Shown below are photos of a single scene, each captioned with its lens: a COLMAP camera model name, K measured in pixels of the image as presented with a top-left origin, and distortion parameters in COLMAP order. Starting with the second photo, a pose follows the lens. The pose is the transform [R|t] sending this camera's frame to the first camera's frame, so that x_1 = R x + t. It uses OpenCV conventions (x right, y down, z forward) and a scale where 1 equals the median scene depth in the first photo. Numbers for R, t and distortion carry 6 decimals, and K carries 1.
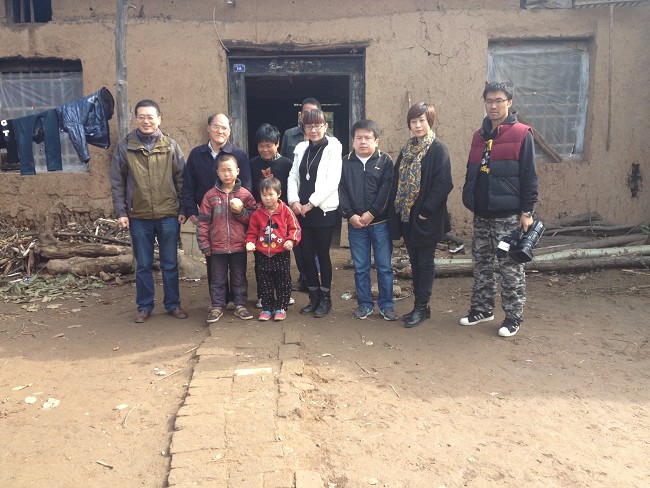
lens RADIAL K [[587.2, 0, 322.4], [0, 587.2, 247.7], [0, 0, 1]] dist [0.077170, -0.108270]
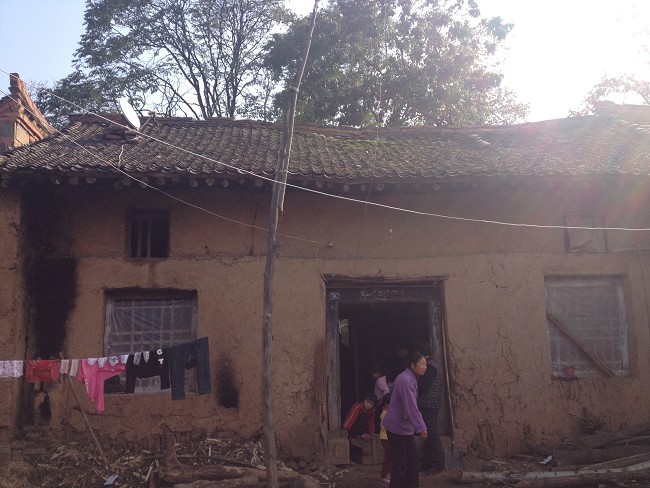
lens RADIAL K [[587.2, 0, 325.4], [0, 587.2, 242.6], [0, 0, 1]] dist [0.077170, -0.108270]
pose [[0.993577, 0.011361, 0.112588, -0.290498], [0.026671, 0.943407, -0.330563, -0.024500], [-0.109972, 0.331443, 0.937044, -0.106377]]
